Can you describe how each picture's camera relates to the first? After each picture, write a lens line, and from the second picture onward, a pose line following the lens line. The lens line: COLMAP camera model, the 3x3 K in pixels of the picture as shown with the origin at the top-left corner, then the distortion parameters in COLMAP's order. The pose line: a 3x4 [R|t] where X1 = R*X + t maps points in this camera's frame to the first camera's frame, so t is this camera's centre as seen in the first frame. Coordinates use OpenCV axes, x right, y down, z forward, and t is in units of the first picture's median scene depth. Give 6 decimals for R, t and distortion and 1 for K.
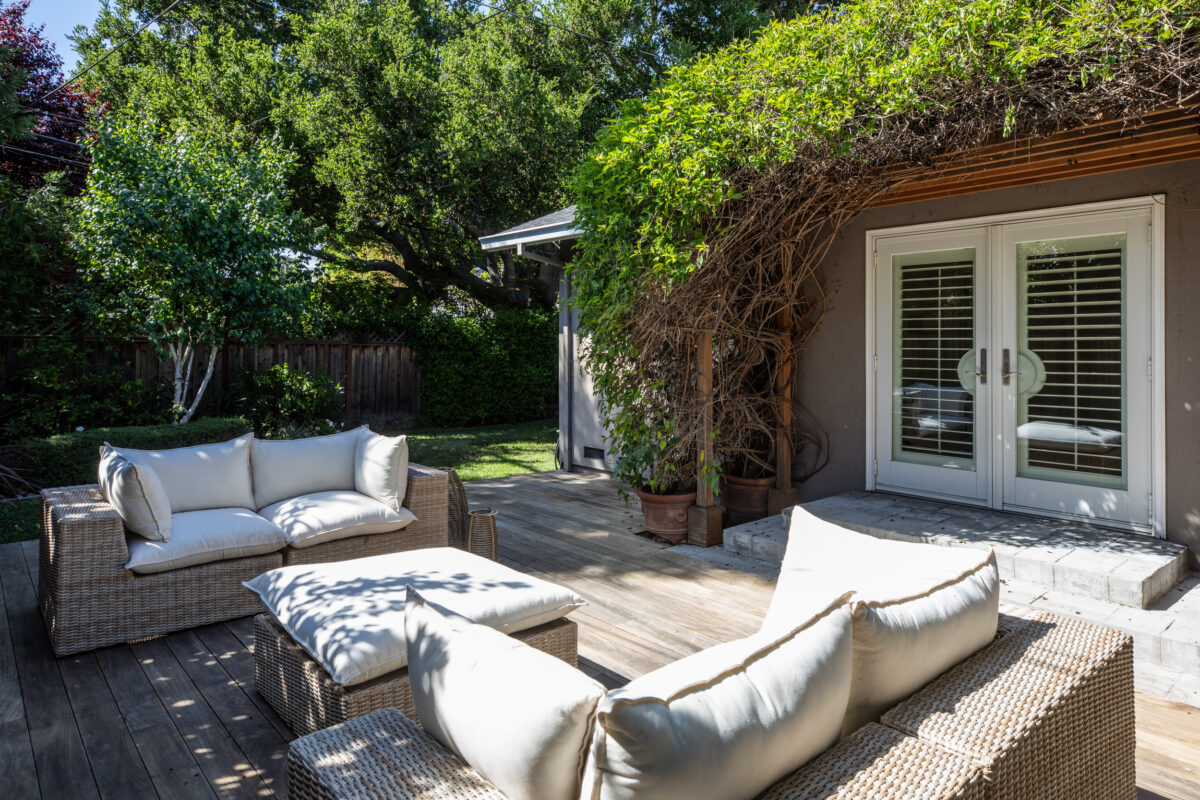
lens RADIAL K [[750.9, 0, 606.4], [0, 750.9, 355.0], [0, 0, 1]] dist [0.006014, 0.001978]
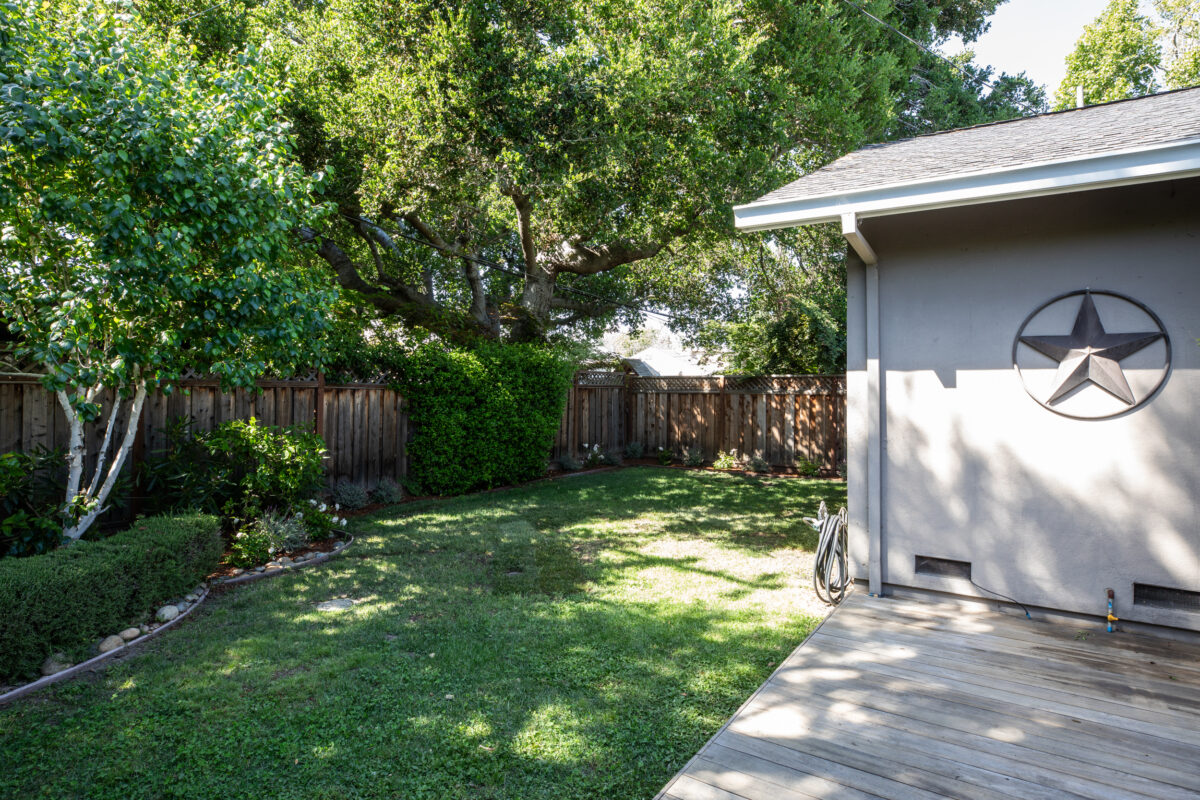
lens RADIAL K [[673.9, 0, 602.2], [0, 673.9, 393.8], [0, 0, 1]] dist [0.003716, 0.000418]
pose [[0.964948, -0.002639, 0.262428, -0.346479], [0.003277, 0.999993, -0.001993, -0.007928], [-0.262421, 0.002783, 0.964949, 0.439079]]
